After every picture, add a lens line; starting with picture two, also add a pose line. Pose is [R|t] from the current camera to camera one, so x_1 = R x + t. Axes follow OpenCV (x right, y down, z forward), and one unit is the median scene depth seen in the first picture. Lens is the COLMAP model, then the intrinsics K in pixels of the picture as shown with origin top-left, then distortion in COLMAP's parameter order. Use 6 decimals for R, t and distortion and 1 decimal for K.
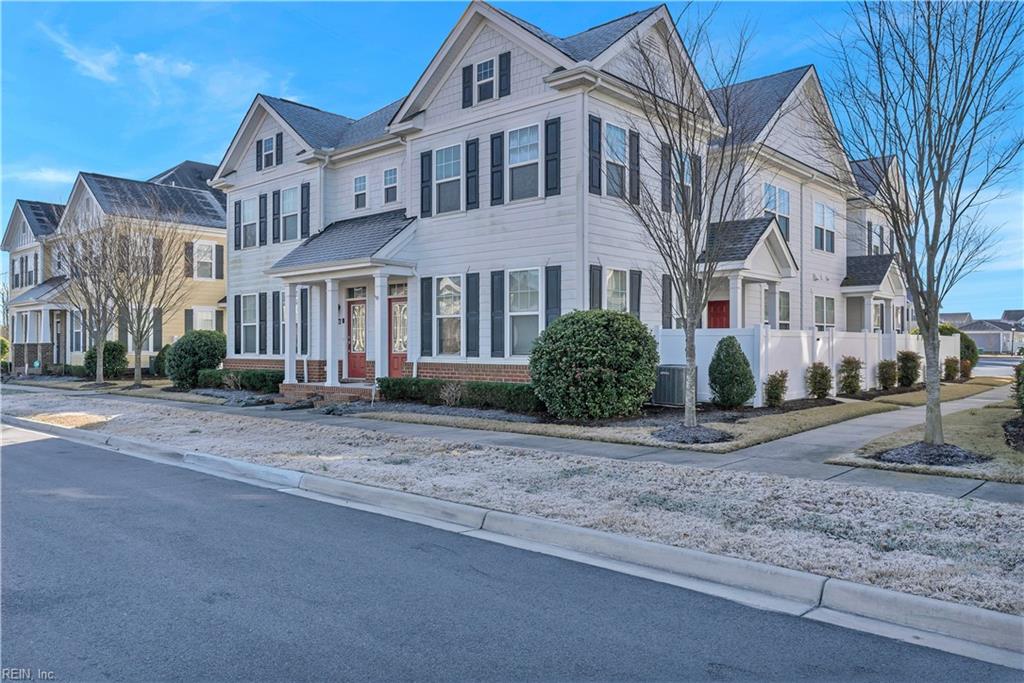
lens RADIAL K [[739.7, 0, 515.4], [0, 739.7, 344.8], [0, 0, 1]] dist [0.003811, 0.001092]
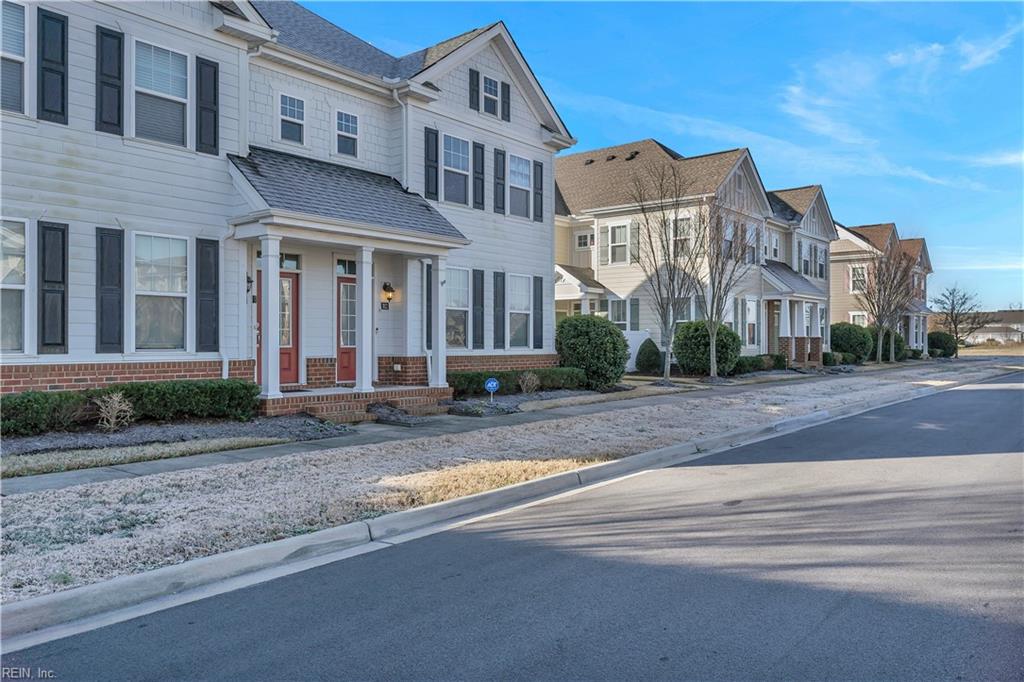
lens RADIAL K [[757.5, 0, 518.2], [0, 757.5, 338.1], [0, 0, 1]] dist [0.007197, -0.000947]
pose [[-0.047237, 0.003684, 0.998877, -1.081066], [-0.003700, 0.999986, -0.003863, 0.004412], [-0.998877, -0.003878, -0.047223, 0.942929]]
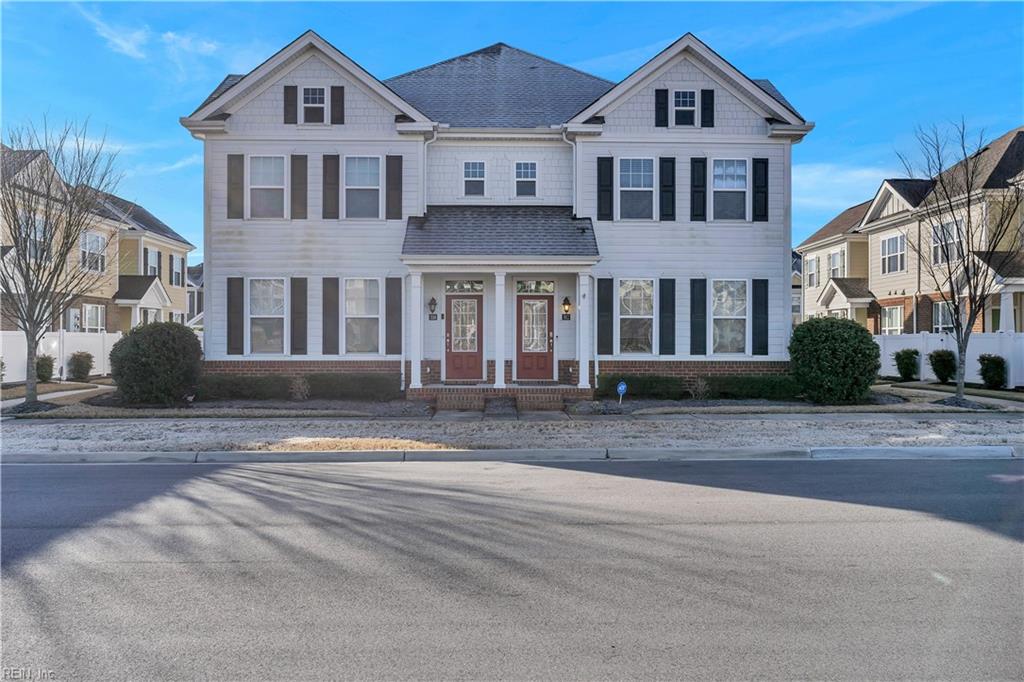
lens RADIAL K [[757.5, 0, 513.8], [0, 757.5, 338.7], [0, 0, 1]] dist [0.007197, -0.000947]
pose [[0.732446, 0.001321, 0.680824, -0.944096], [-0.002410, 0.999997, 0.000651, -0.007253], [-0.680821, -0.002118, 0.732447, 0.311476]]
